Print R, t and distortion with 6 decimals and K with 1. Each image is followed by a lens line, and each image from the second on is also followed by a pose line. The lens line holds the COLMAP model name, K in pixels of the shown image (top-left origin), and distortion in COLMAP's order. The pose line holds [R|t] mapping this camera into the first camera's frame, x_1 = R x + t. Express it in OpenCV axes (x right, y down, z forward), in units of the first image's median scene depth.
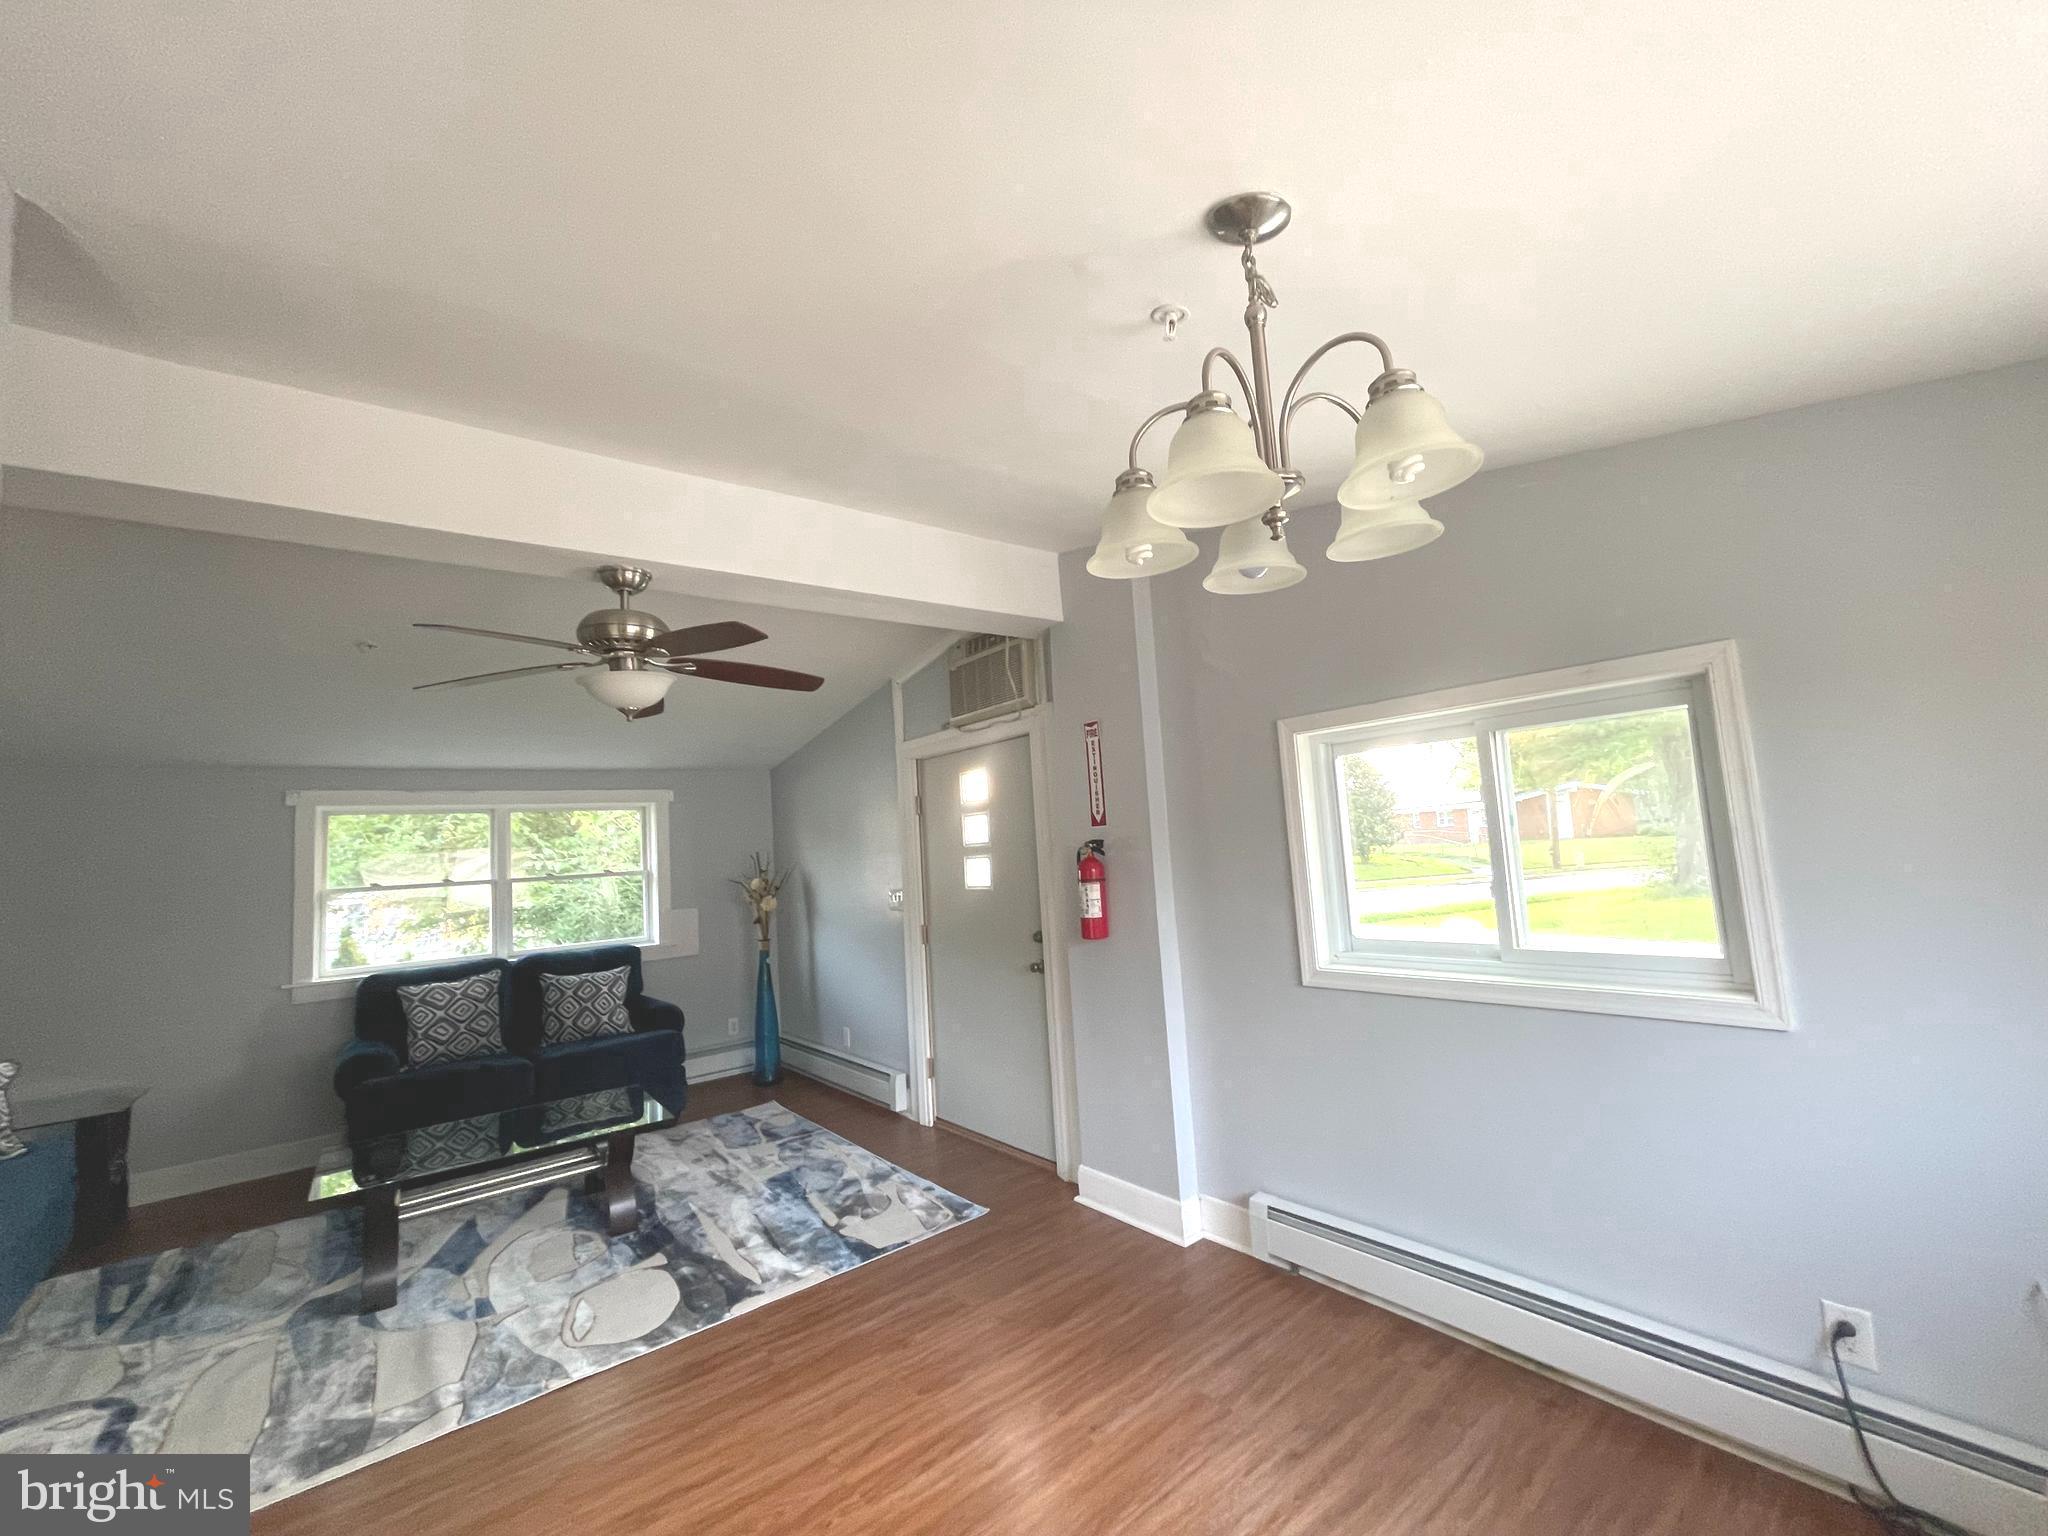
lens RADIAL K [[833.7, 0, 1027.3], [0, 833.7, 776.9], [0, 0, 1]] dist [-0.003930, 0.002134]
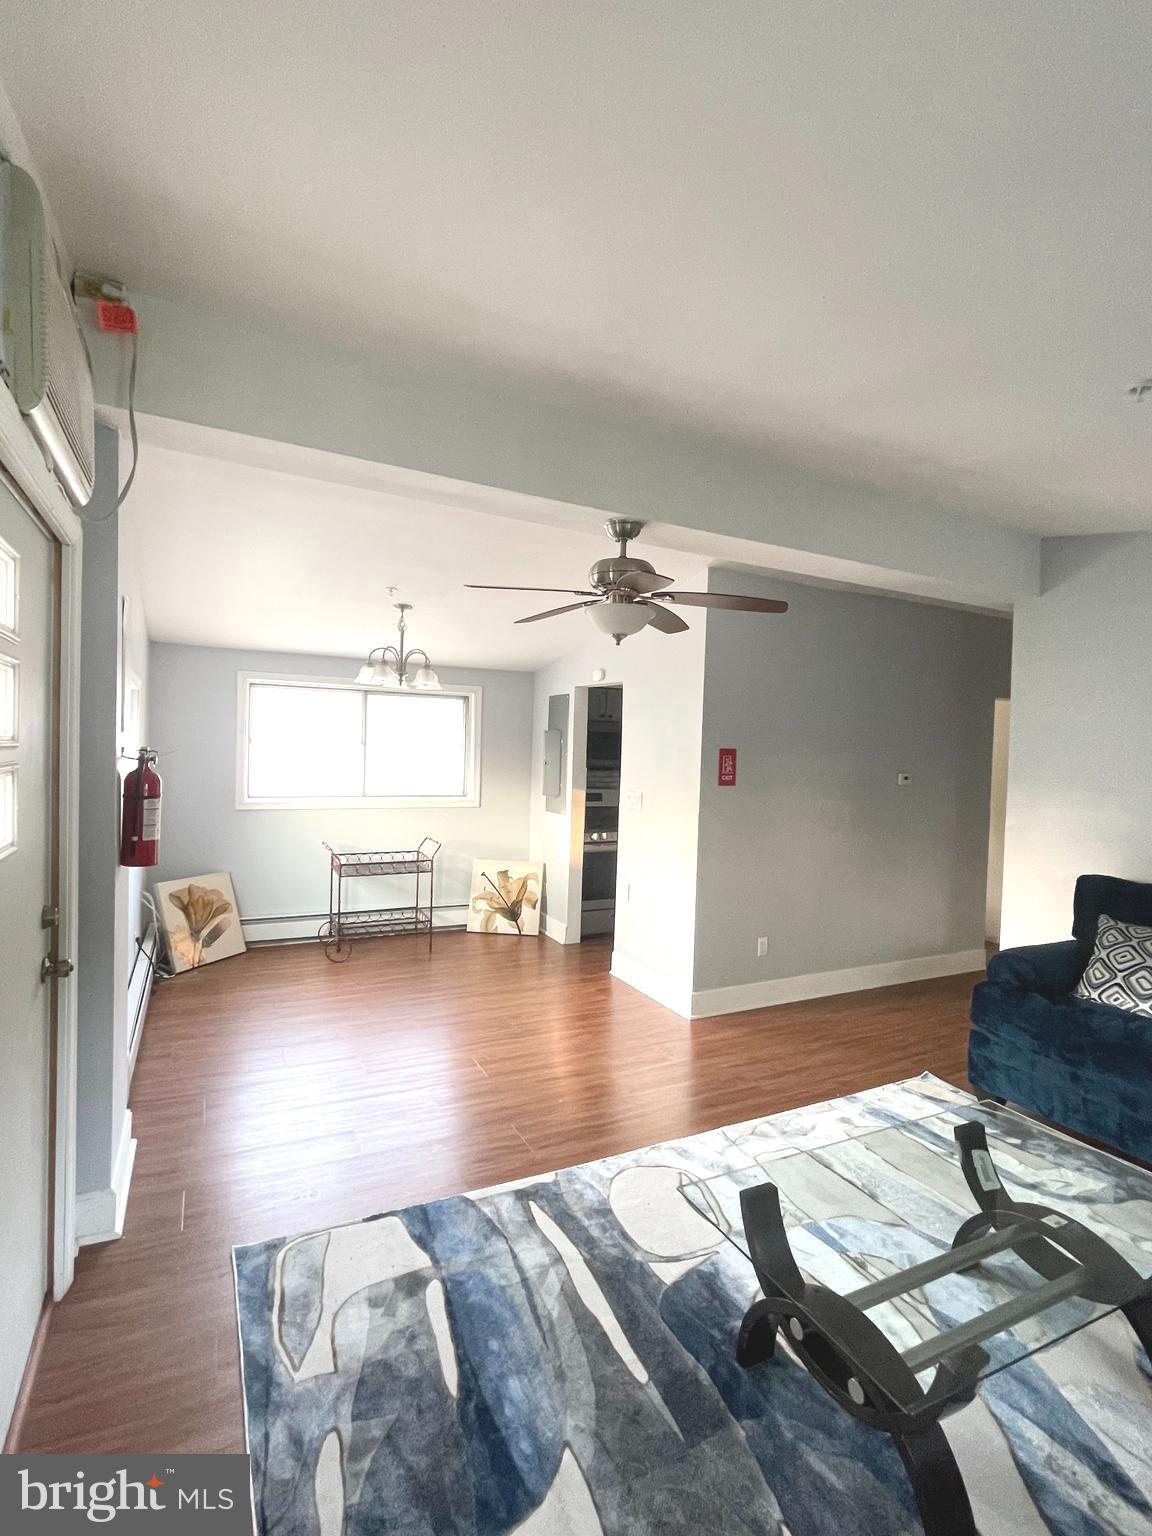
lens RADIAL K [[724.5, 0, 565.0], [0, 724.5, 767.8], [0, 0, 1]] dist [-0.005590, 0.001033]
pose [[-0.975510, 0.042665, 0.215775, -0.484607], [0.028492, 0.997253, -0.068375, 0.141891], [-0.218100, -0.060553, -0.974046, 1.603389]]
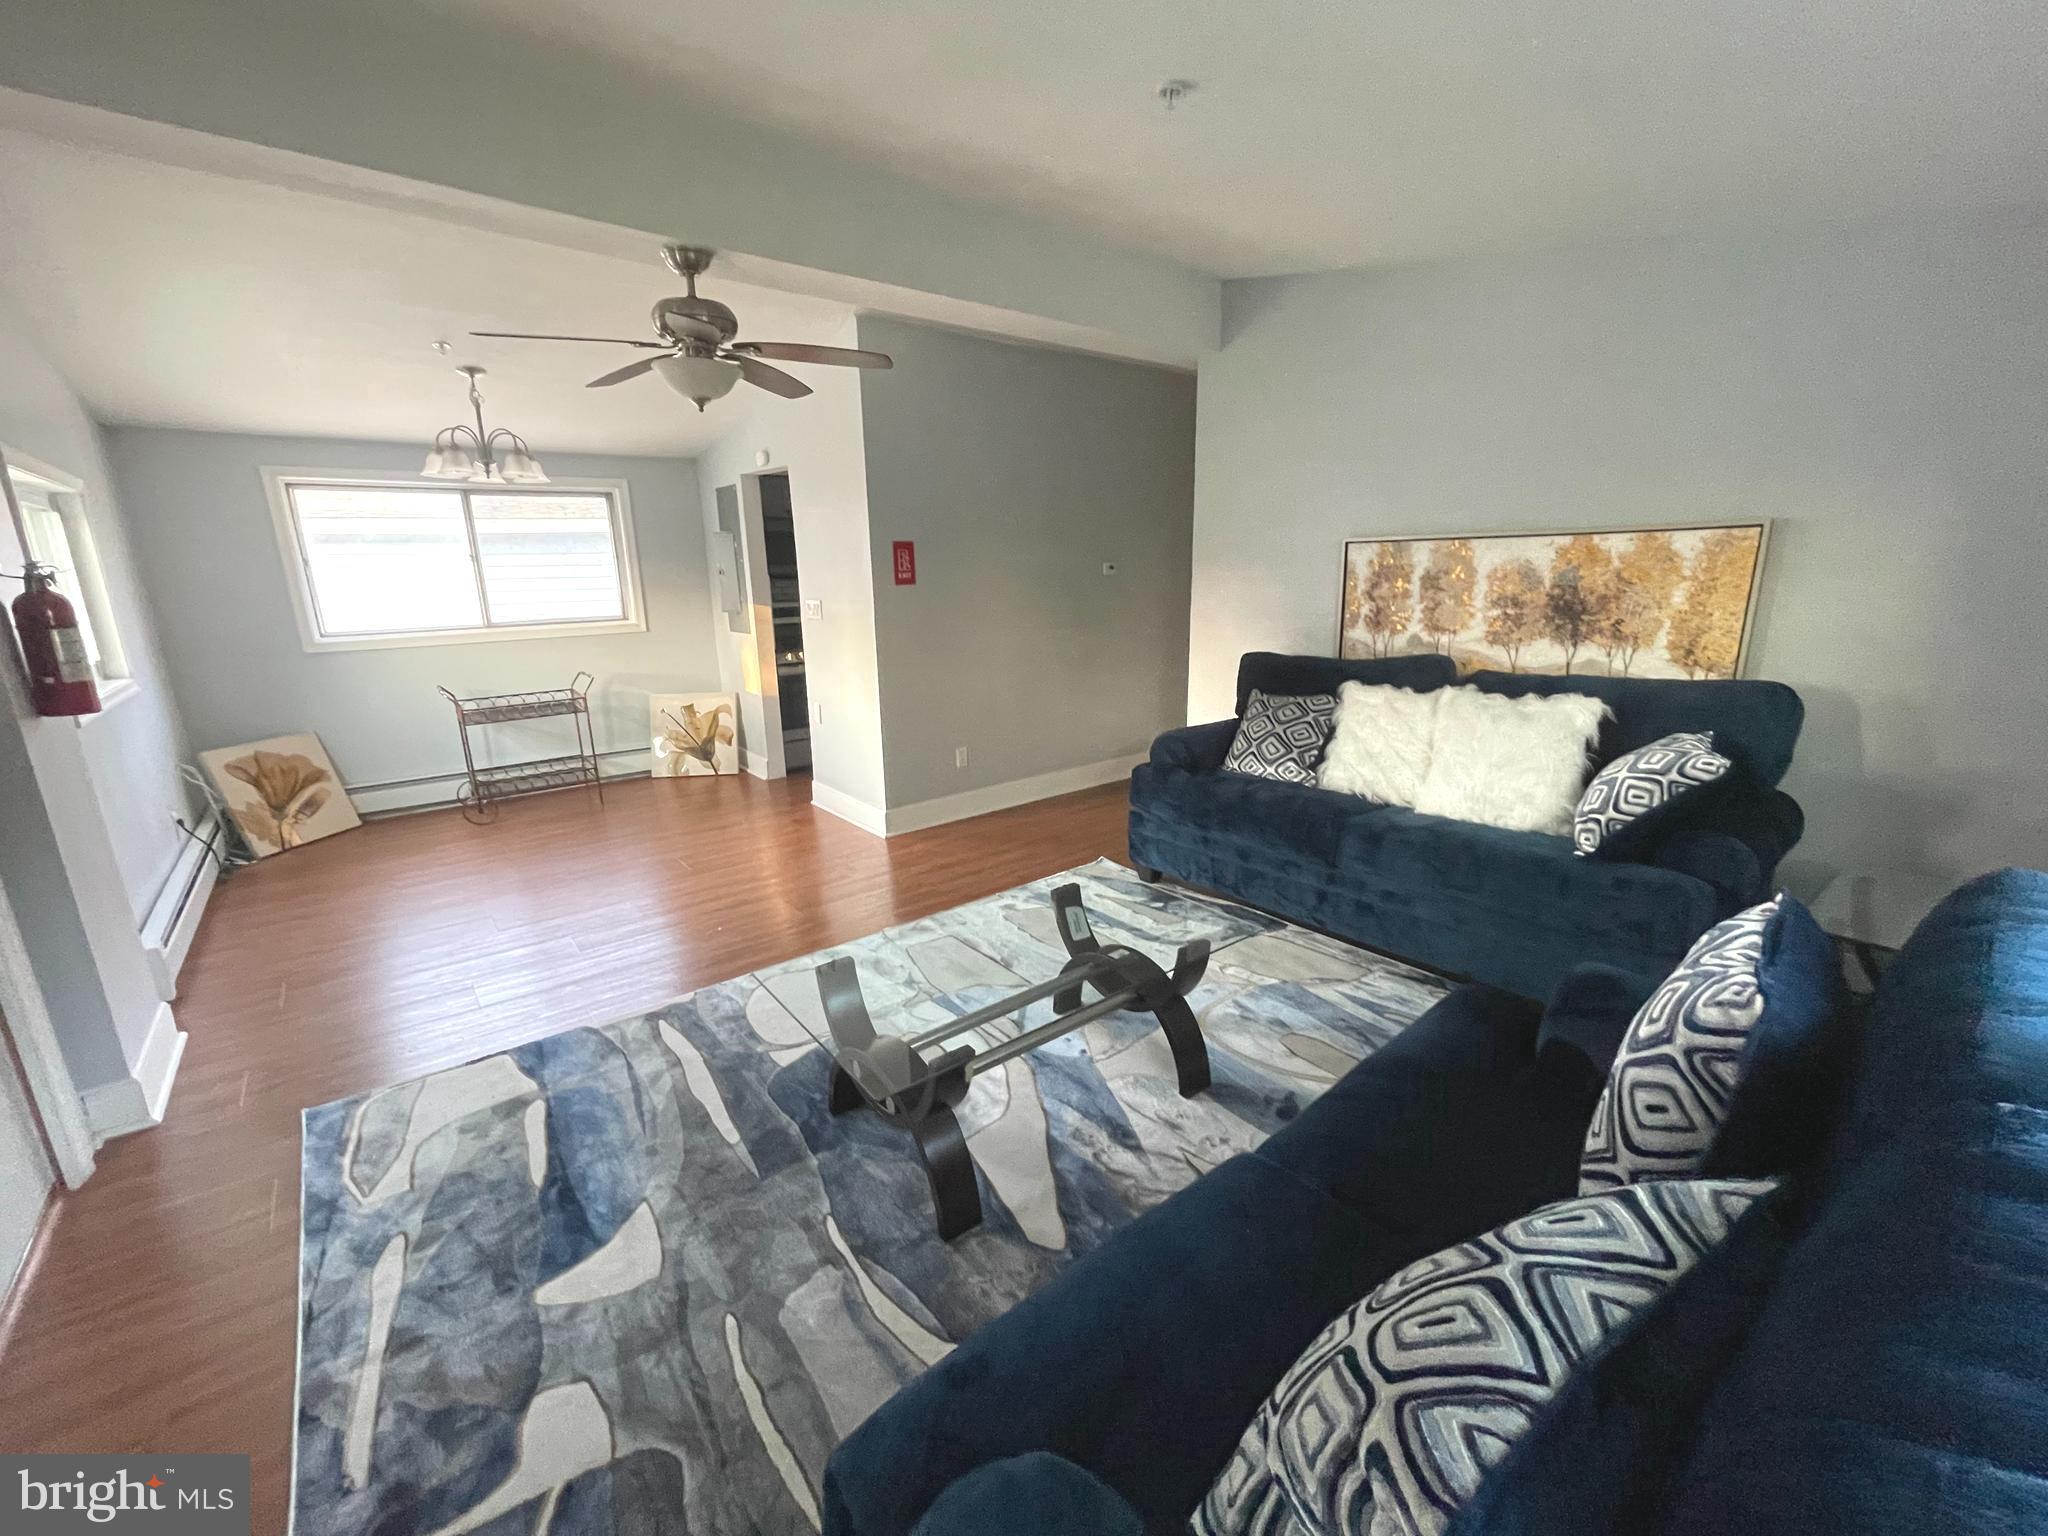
lens RADIAL K [[833.7, 0, 1020.7], [0, 833.7, 777.8], [0, 0, 1]] dist [-0.003930, 0.002134]
pose [[-0.995334, 0.092537, 0.027342, -0.673313], [0.095868, 0.980541, 0.171313, 0.185262], [-0.010958, 0.173135, -0.984837, 1.639072]]
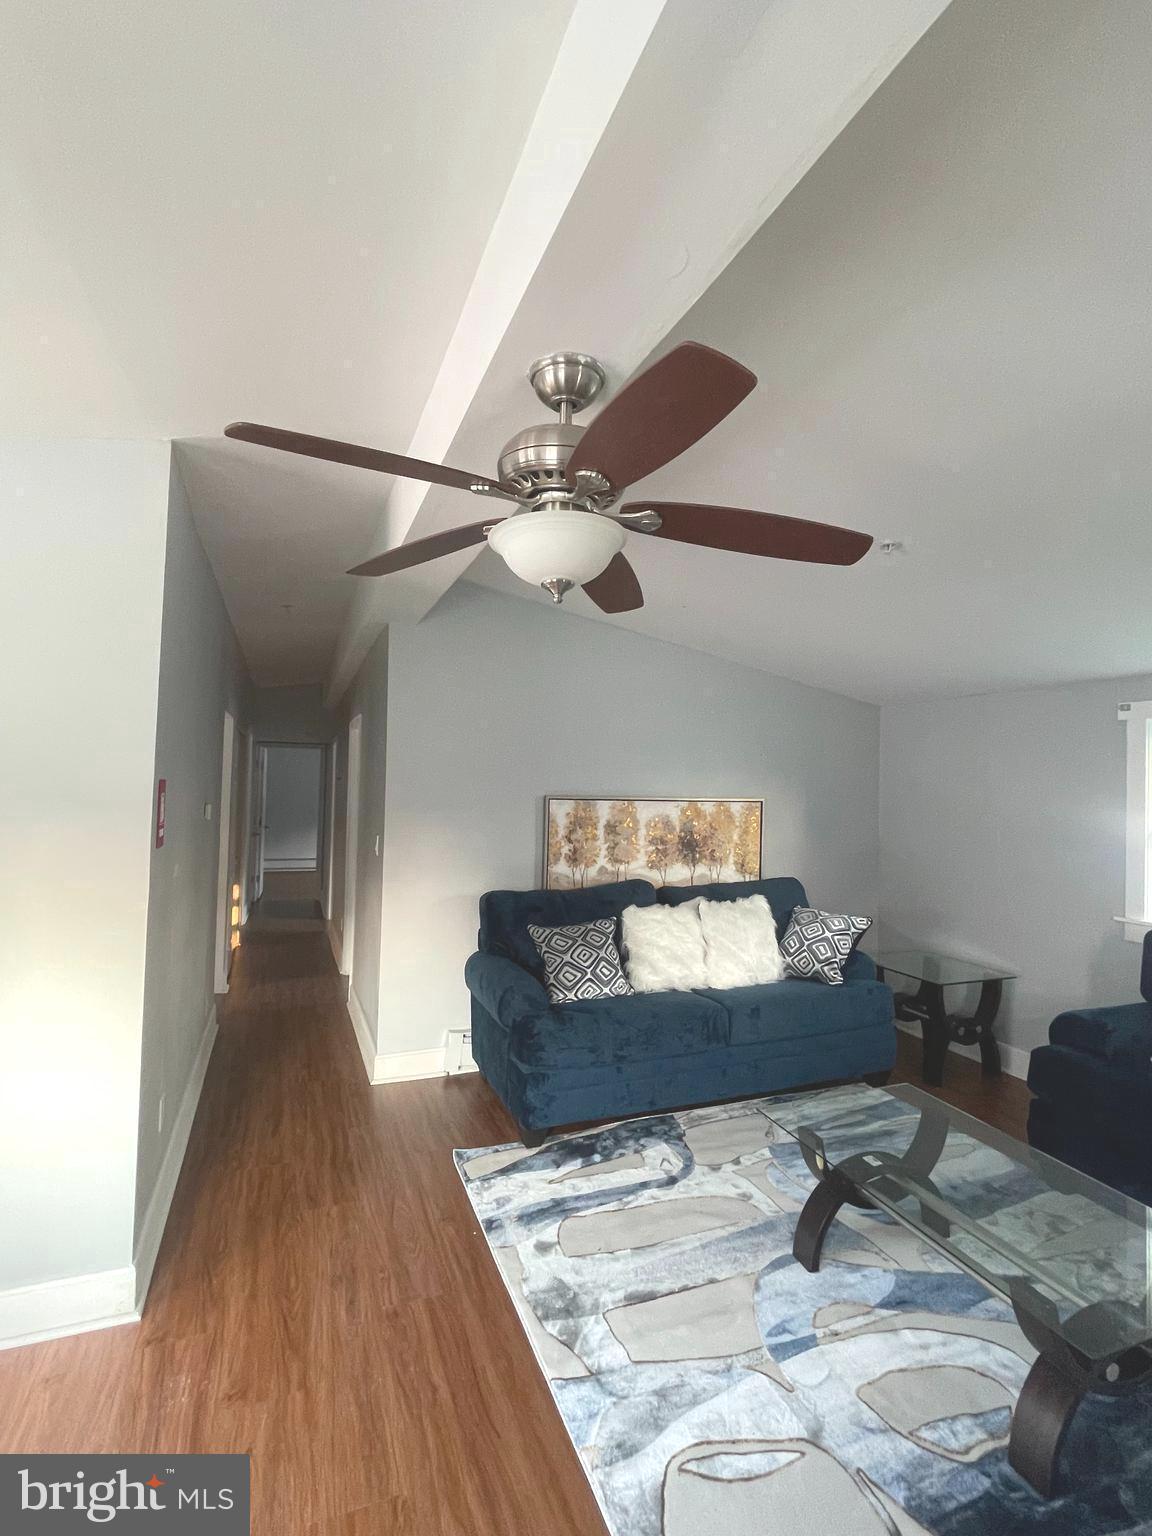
lens RADIAL K [[724.5, 0, 569.5], [0, 724.5, 758.5], [0, 0, 1]] dist [-0.005590, 0.001033]
pose [[-0.304366, 0.026210, -0.952194, 0.059350], [0.073839, 0.997263, 0.003848, 0.038833], [0.949689, -0.069138, -0.305468, 0.895967]]
